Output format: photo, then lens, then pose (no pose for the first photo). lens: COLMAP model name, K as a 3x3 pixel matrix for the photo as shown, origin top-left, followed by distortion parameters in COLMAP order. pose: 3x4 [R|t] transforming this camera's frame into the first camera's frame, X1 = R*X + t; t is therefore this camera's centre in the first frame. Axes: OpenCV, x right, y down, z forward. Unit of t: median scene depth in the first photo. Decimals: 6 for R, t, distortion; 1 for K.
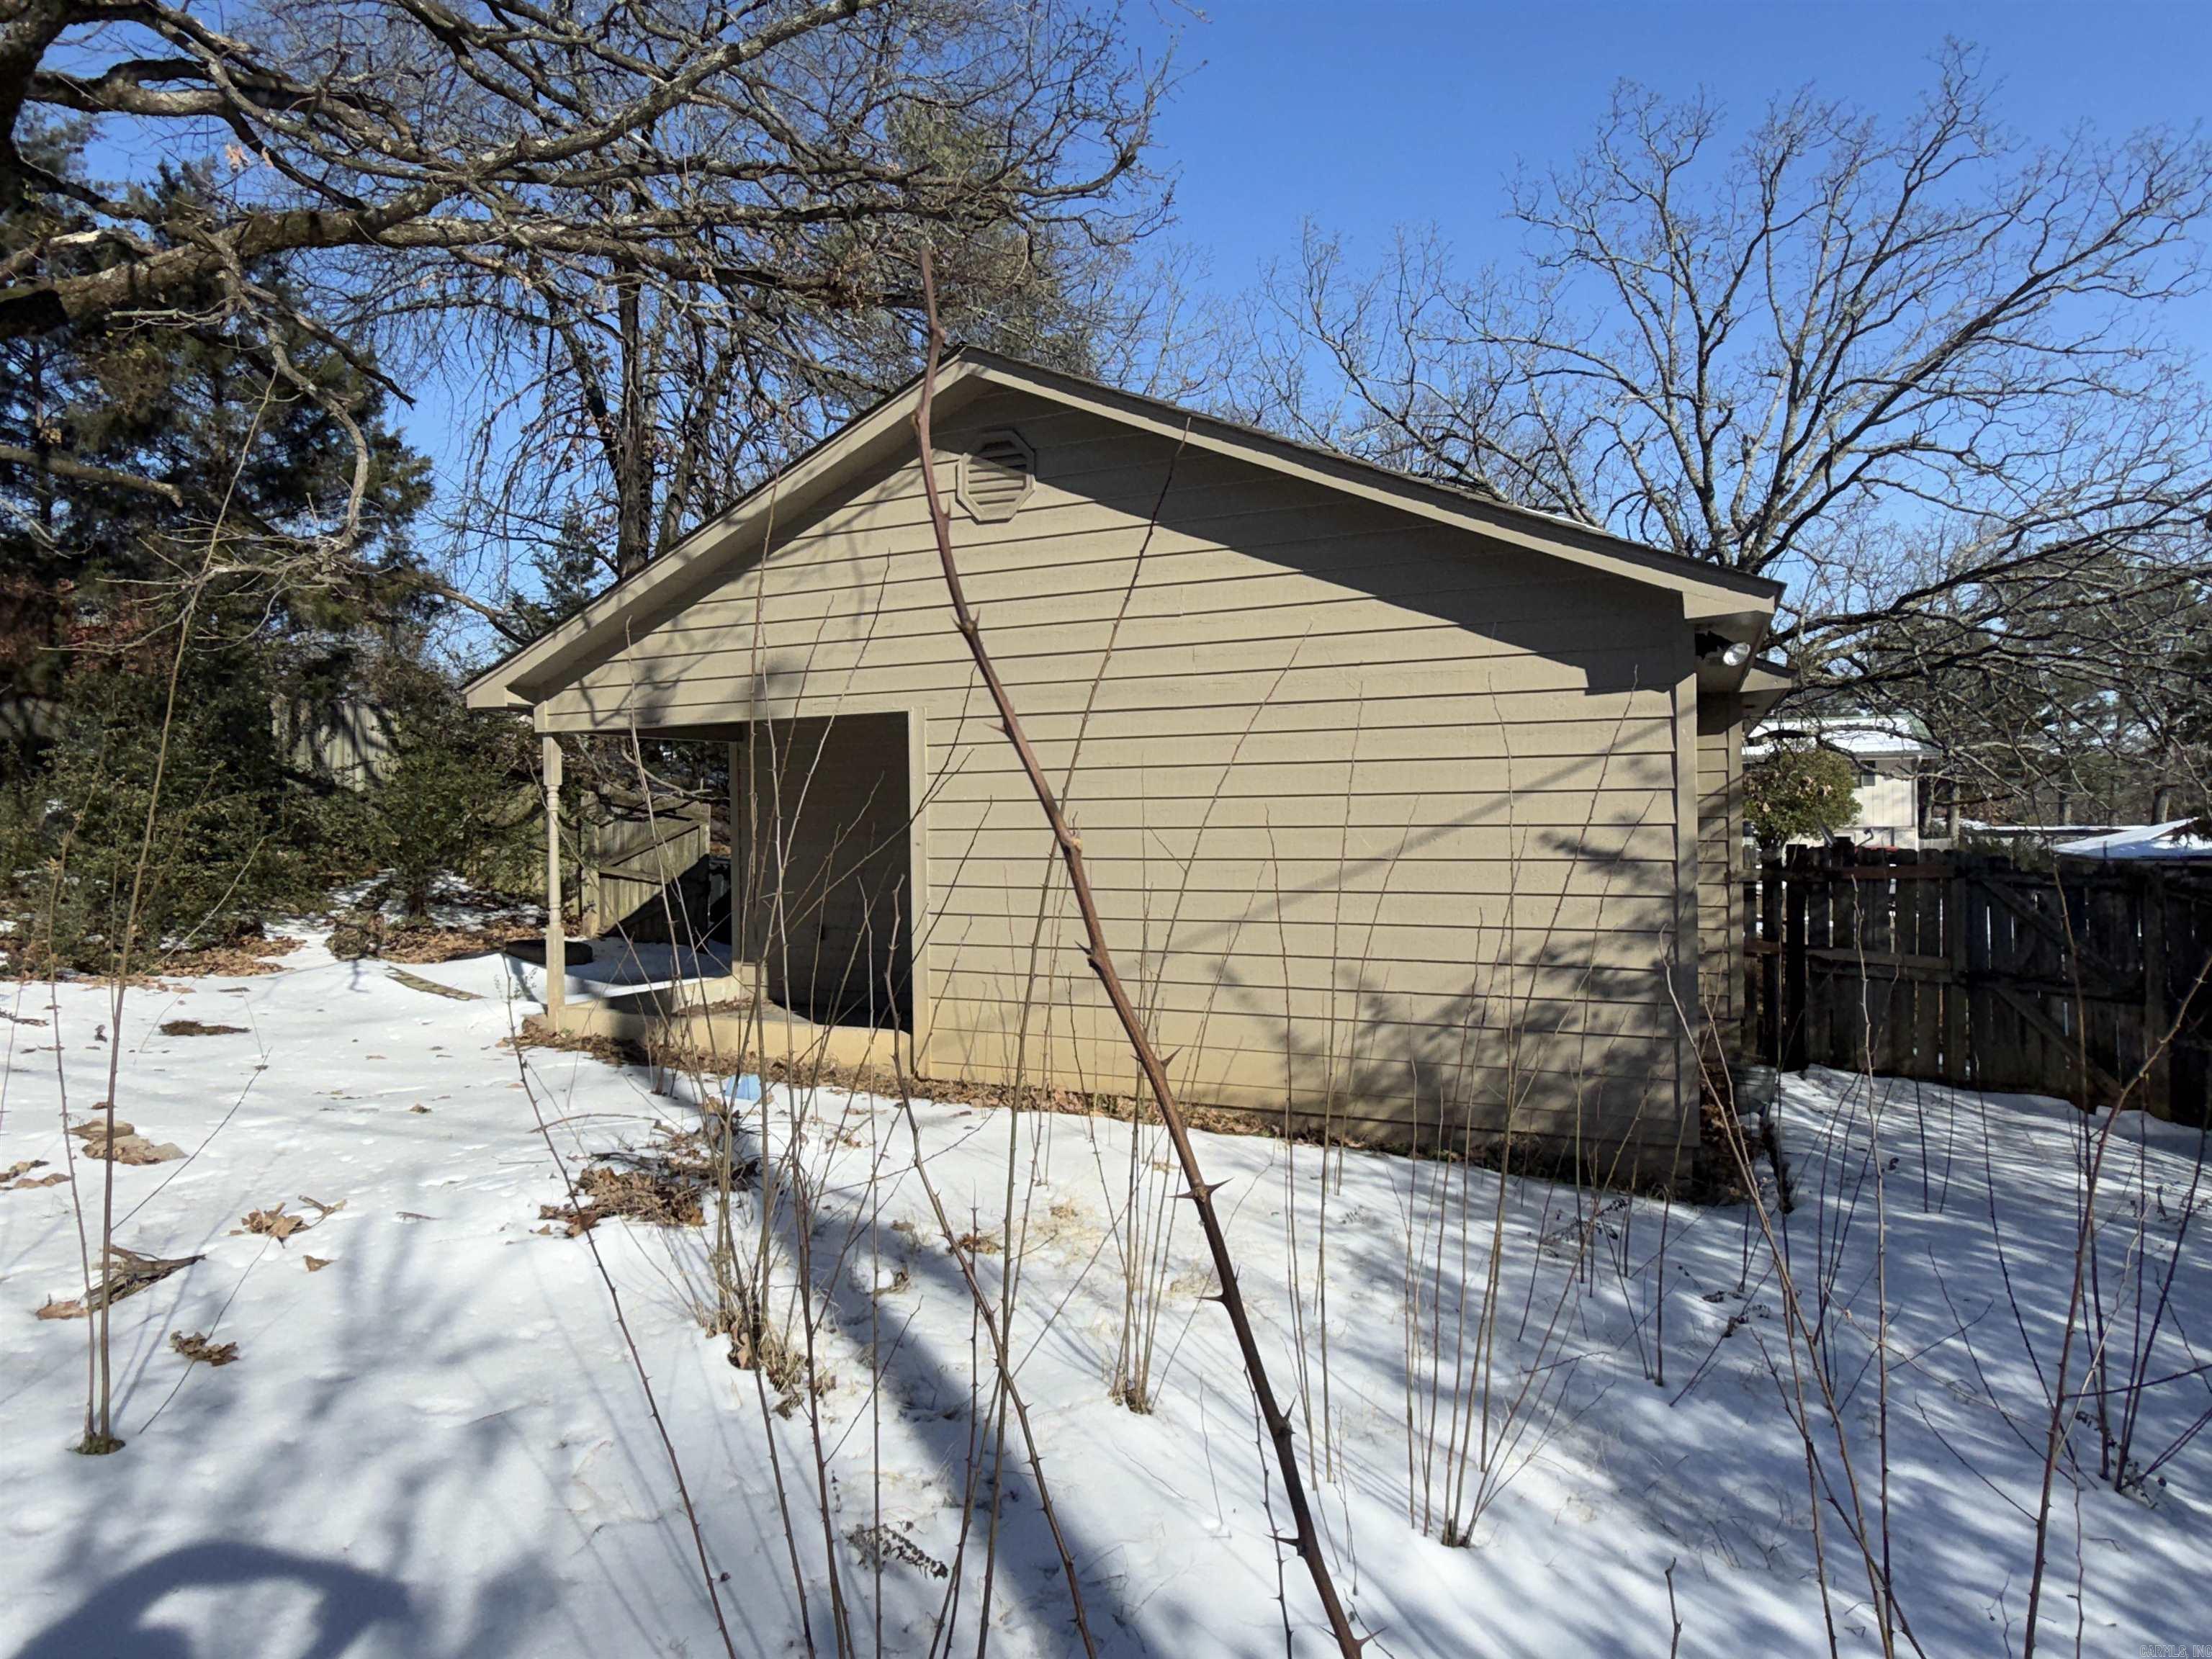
lens RADIAL K [[1284.0, 0, 1107.5], [0, 1284.0, 821.5], [0, 0, 1]] dist [-0.001120, -0.002286]
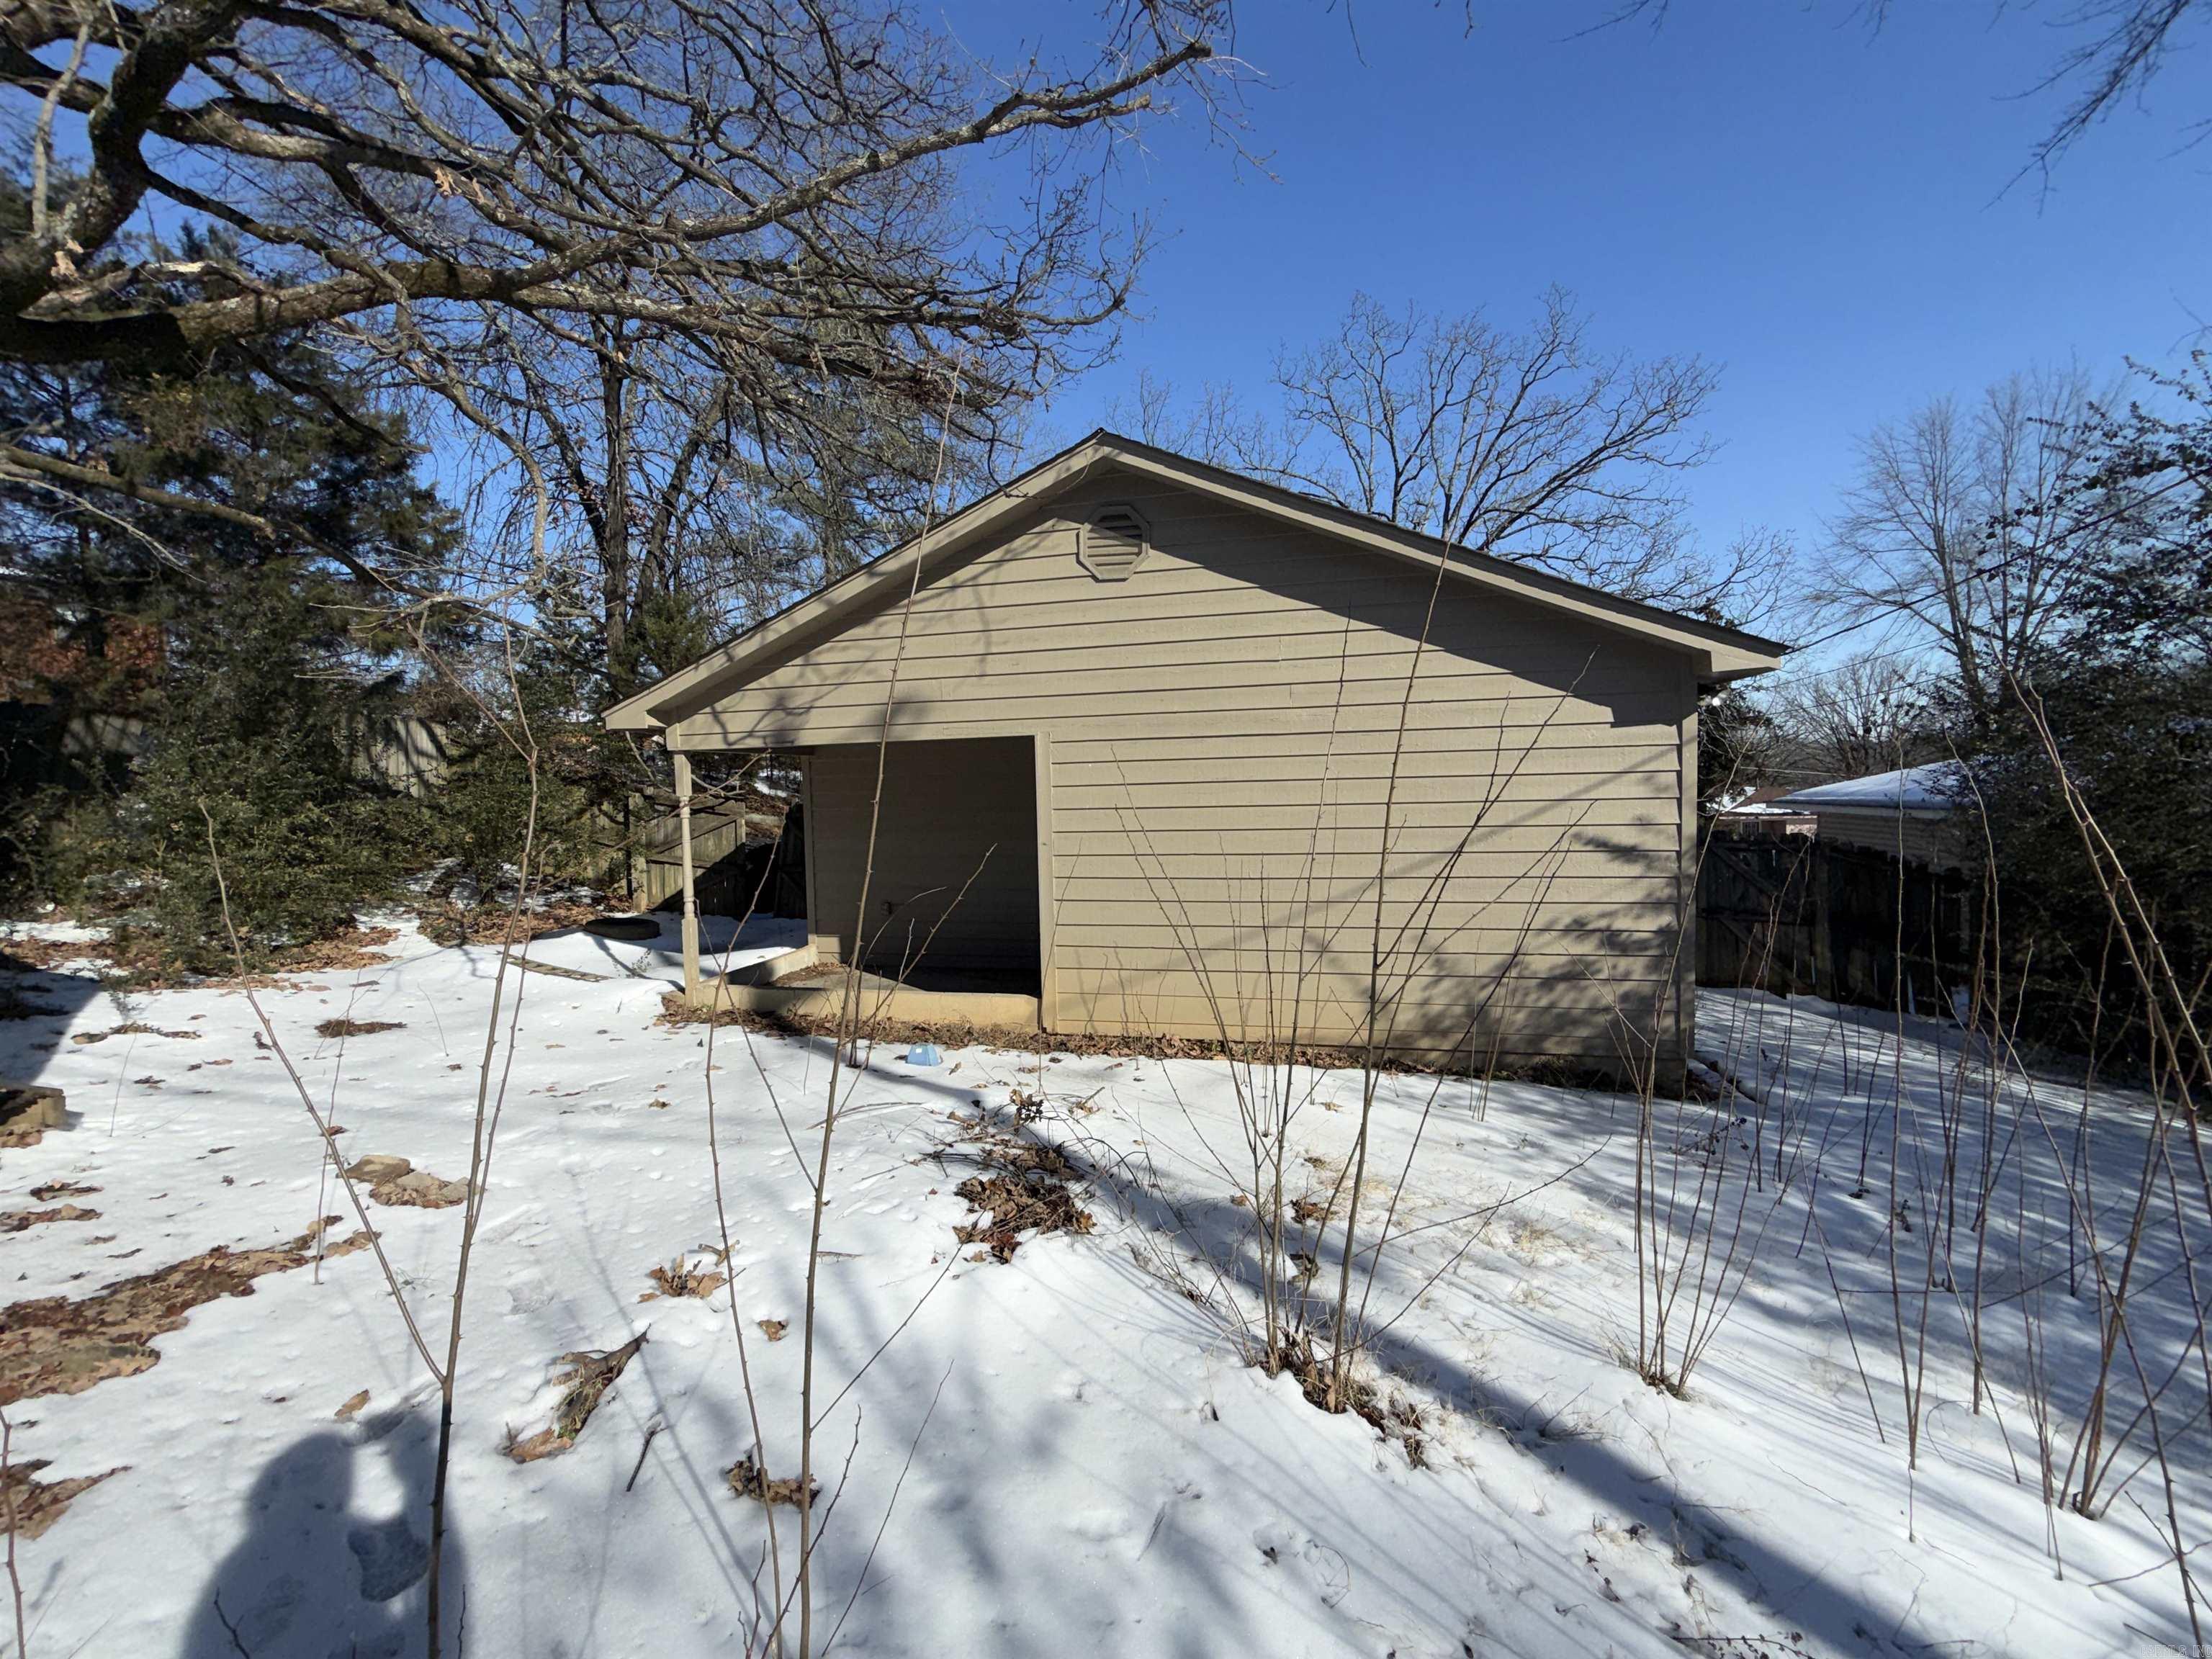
lens RADIAL K [[884.0, 0, 1106.0], [0, 884.0, 829.5], [0, 0, 1]] dist [-0.001513, -0.000119]
pose [[0.978682, -0.020100, 0.204395, -0.254119], [0.012765, 0.999228, 0.037144, -0.026239], [-0.204984, -0.033743, 0.978184, 0.158117]]
